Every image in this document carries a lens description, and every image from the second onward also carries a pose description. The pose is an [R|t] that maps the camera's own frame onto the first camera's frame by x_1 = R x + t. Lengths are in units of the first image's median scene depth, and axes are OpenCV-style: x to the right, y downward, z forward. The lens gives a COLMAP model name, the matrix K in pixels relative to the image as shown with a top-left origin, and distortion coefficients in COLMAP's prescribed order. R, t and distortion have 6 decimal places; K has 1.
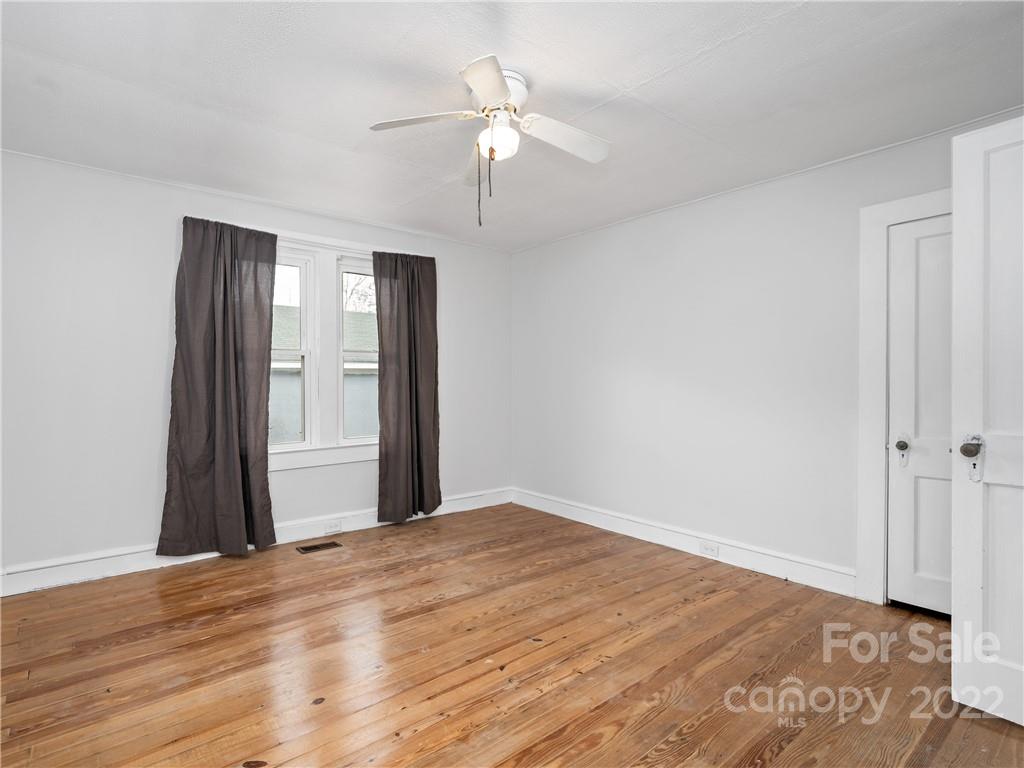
lens RADIAL K [[512.3, 0, 512.0], [0, 512.3, 384.0], [0, 0, 1]] dist [-0.000624, -0.000813]
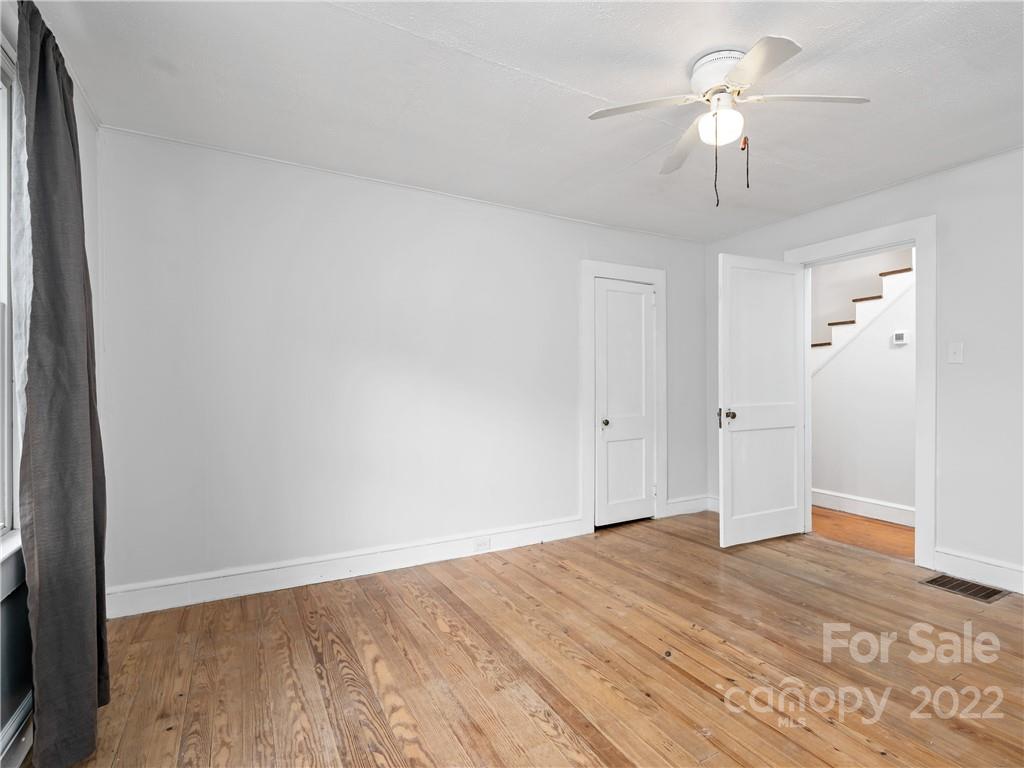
lens RADIAL K [[512.3, 0, 512.0], [0, 512.3, 384.0], [0, 0, 1]] dist [-0.000624, -0.000813]
pose [[0.199875, -0.002864, 0.979817, -0.740957], [0.006541, 0.999977, 0.001589, -0.012923], [-0.979800, 0.006092, 0.199890, 0.841562]]
